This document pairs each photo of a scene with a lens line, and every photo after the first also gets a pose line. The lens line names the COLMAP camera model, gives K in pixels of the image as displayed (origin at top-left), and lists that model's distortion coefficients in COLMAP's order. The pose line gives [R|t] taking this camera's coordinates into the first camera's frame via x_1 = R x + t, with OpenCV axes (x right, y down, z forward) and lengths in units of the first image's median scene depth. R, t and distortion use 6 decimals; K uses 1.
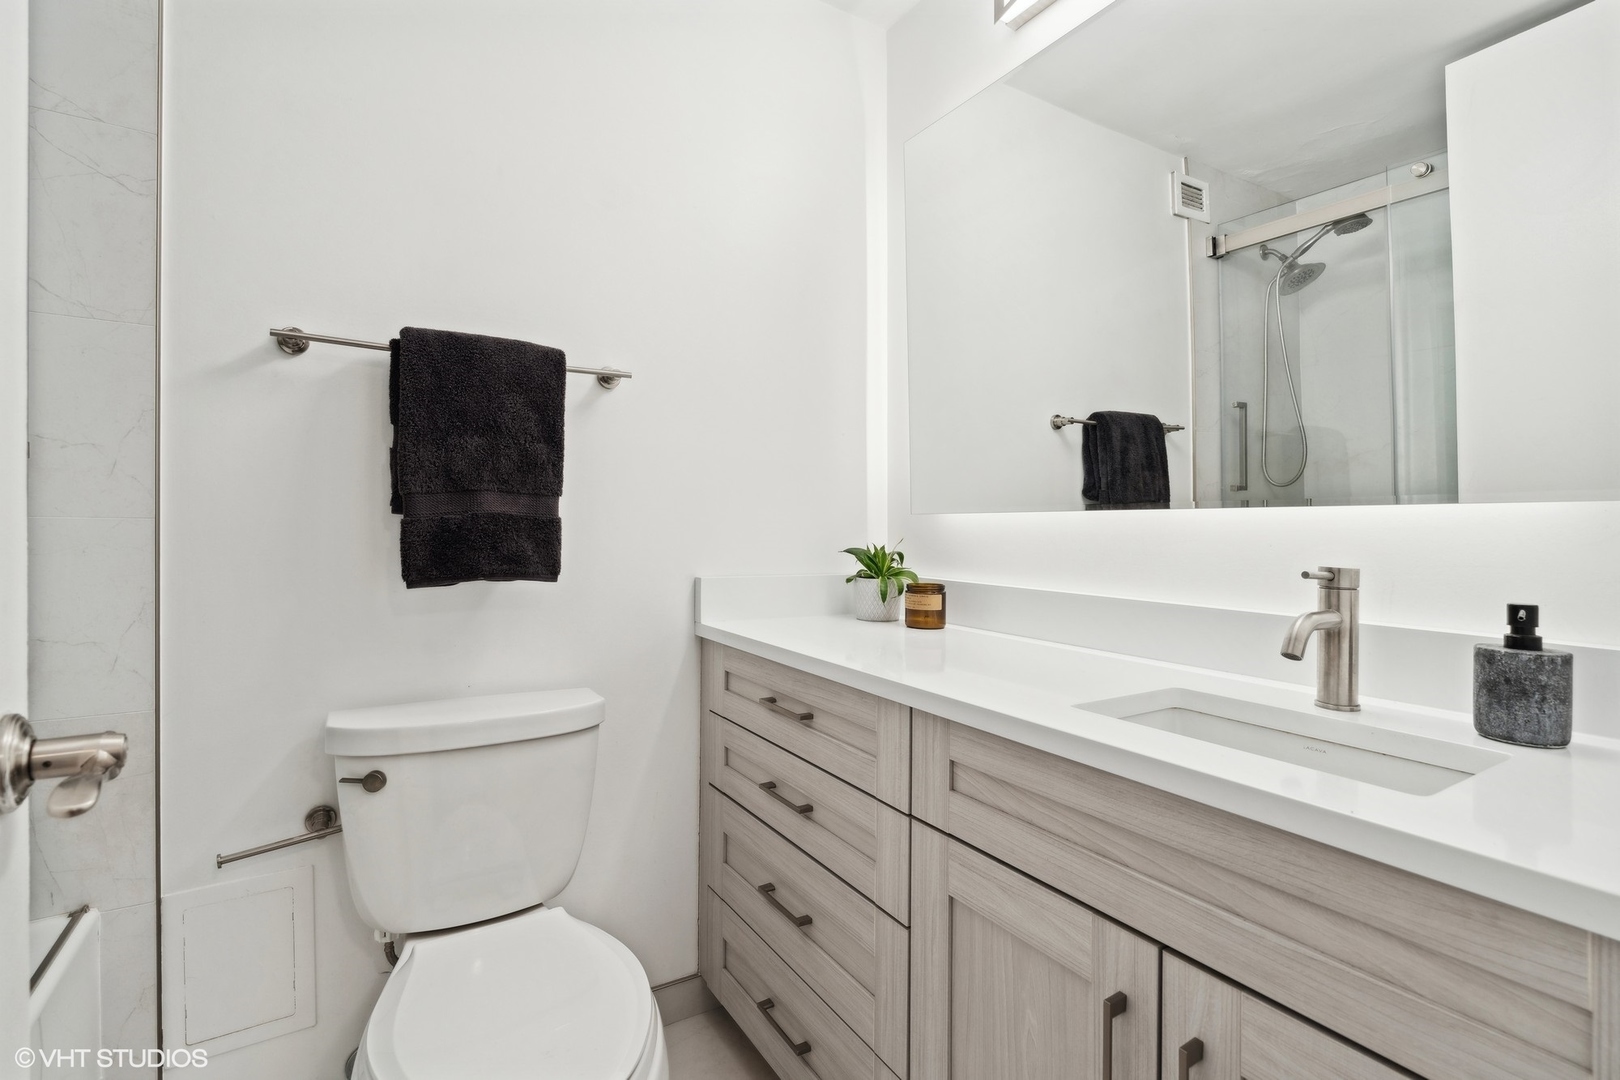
lens RADIAL K [[743.4, 0, 811.8], [0, 743.4, 531.0], [0, 0, 1]] dist [-0.006552, 0.001364]
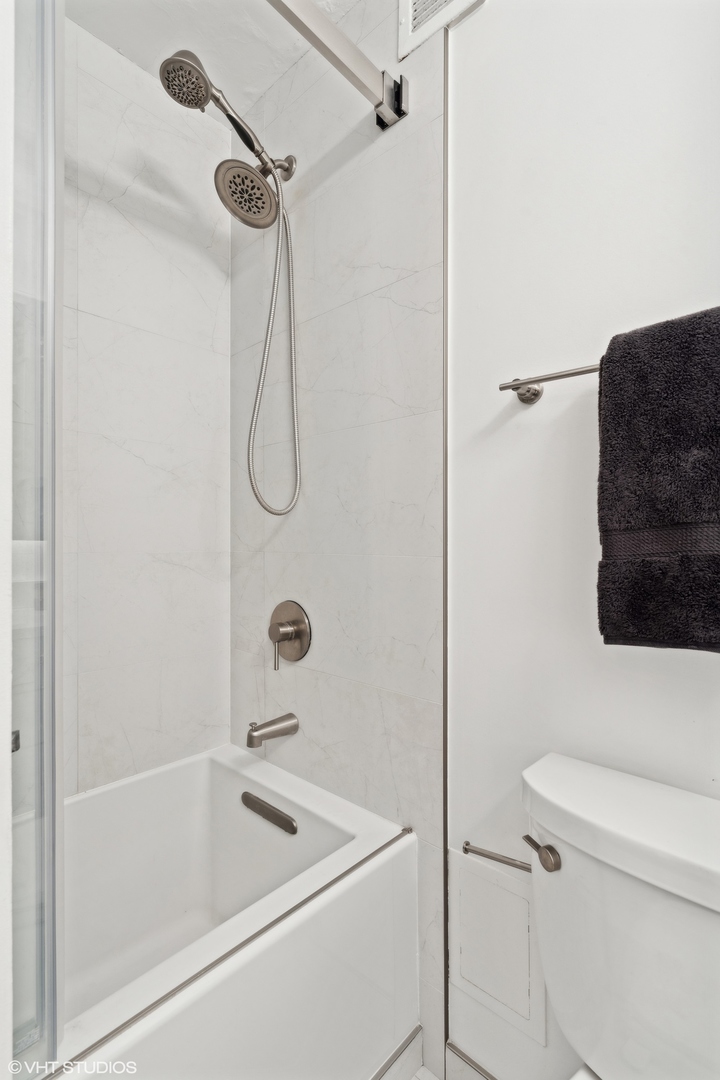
lens RADIAL K [[495.6, 0, 365.5], [0, 495.6, 546.7], [0, 0, 1]] dist [-0.006552, 0.001364]
pose [[0.246778, 0.000059, -0.969072, -0.066365], [-0.002694, 0.999996, -0.000625, -0.031296], [0.969068, 0.002764, 0.246778, 0.586934]]
